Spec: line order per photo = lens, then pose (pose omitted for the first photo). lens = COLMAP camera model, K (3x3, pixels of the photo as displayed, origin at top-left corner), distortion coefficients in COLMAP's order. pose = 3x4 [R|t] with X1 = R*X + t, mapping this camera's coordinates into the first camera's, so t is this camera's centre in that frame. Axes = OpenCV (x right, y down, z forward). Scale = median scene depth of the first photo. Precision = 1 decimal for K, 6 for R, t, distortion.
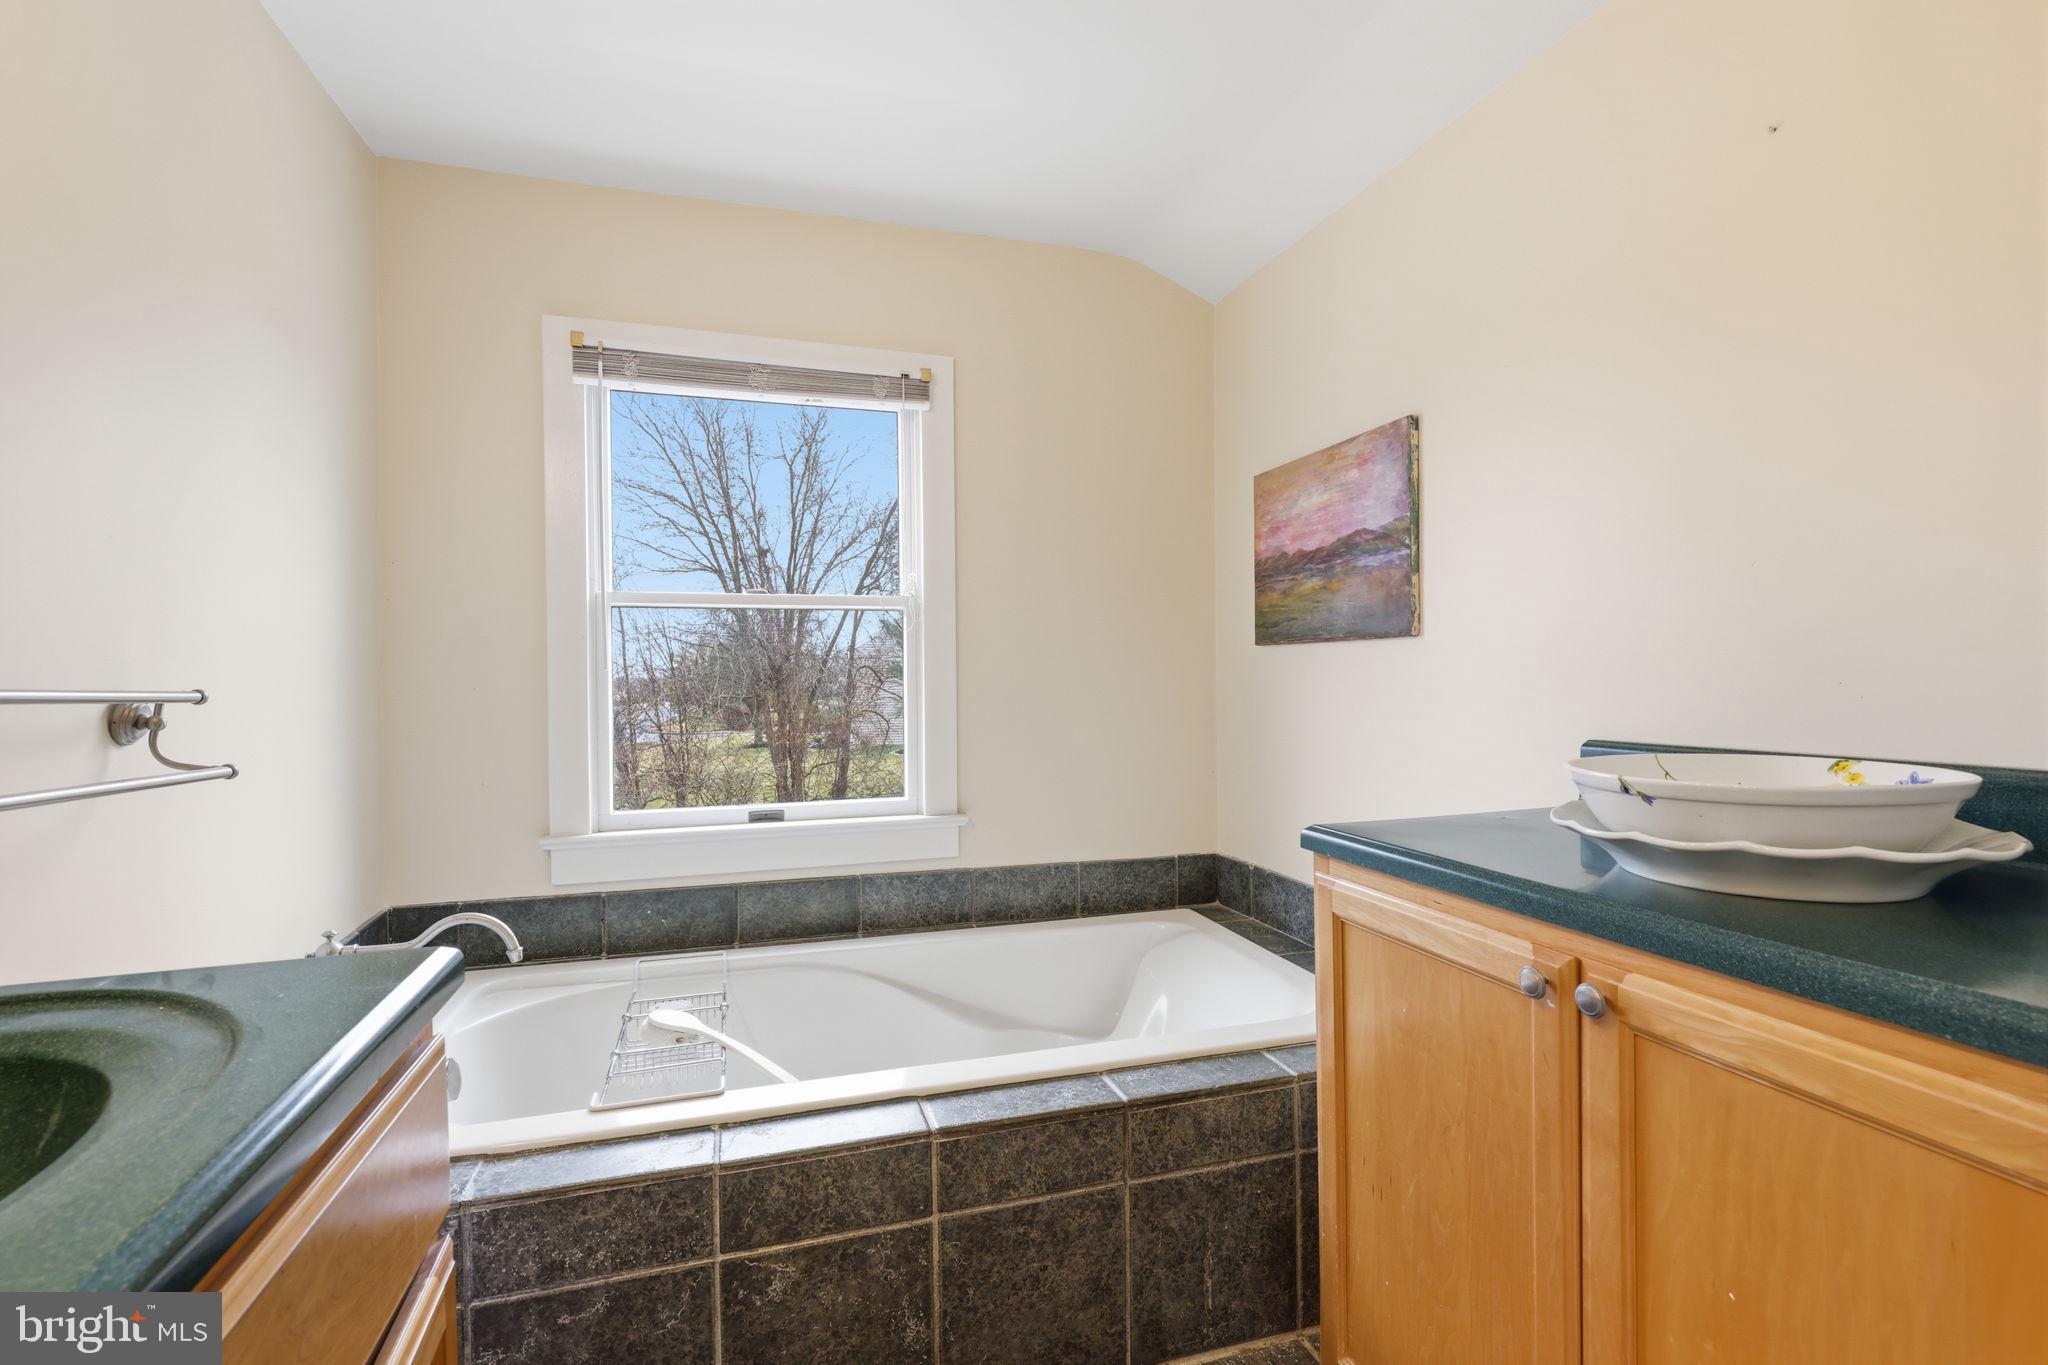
lens RADIAL K [[951.7, 0, 1009.7], [0, 951.7, 686.5], [0, 0, 1]] dist [0.002835, 0.000717]
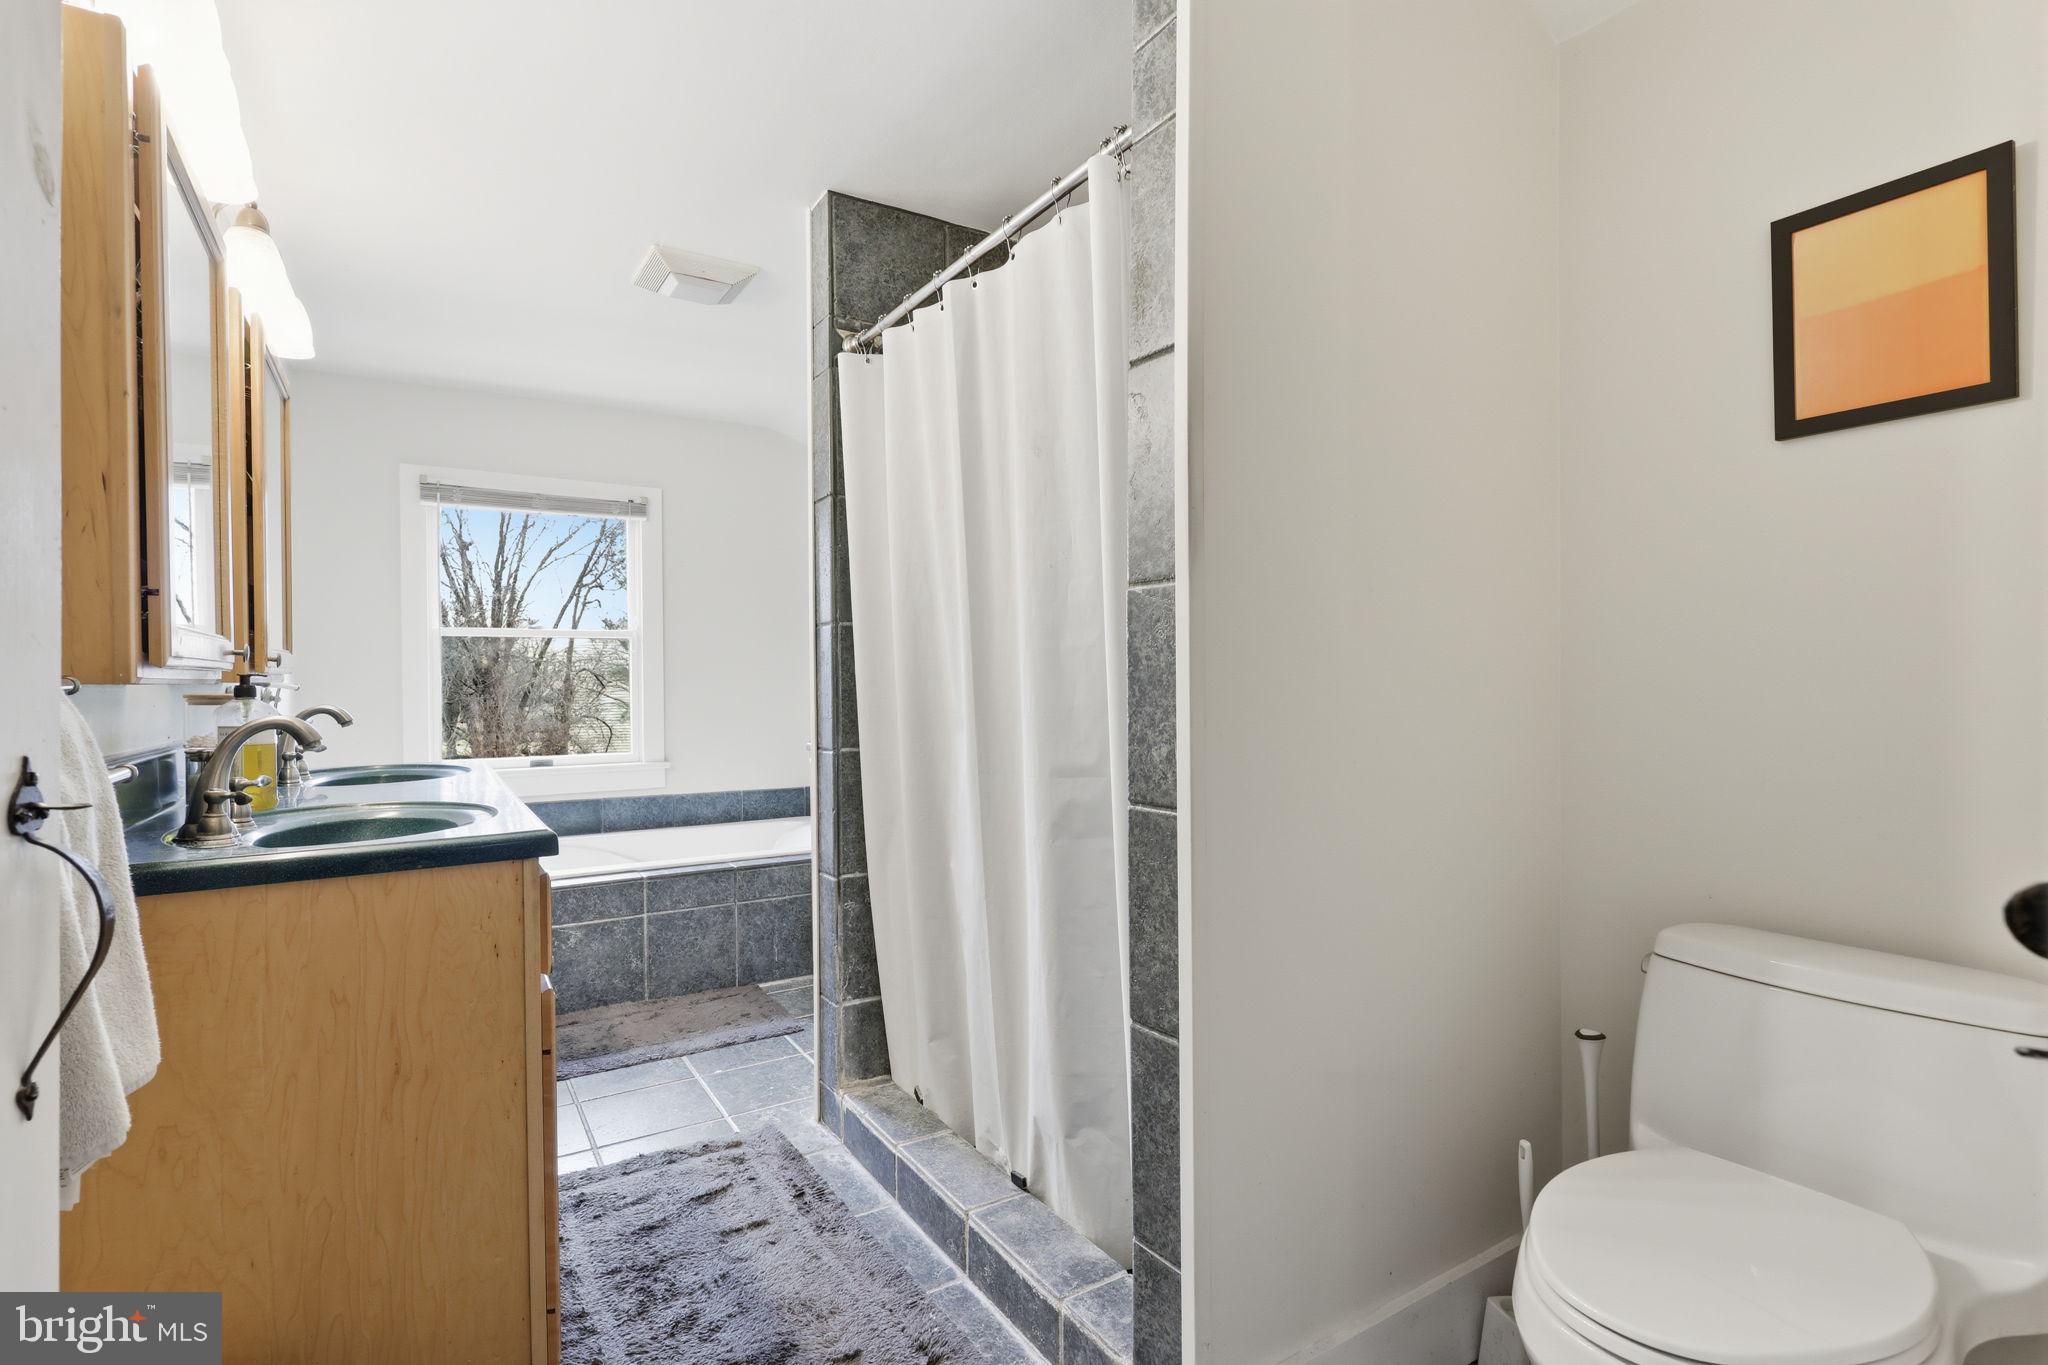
lens RADIAL K [[951.7, 0, 1009.7], [0, 951.7, 686.5], [0, 0, 1]] dist [0.002835, 0.000717]
pose [[0.963780, -0.000017, 0.266700, 0.085374], [0.001256, 0.999989, -0.004473, 0.010319], [-0.266697, 0.004646, 0.963769, -0.791045]]
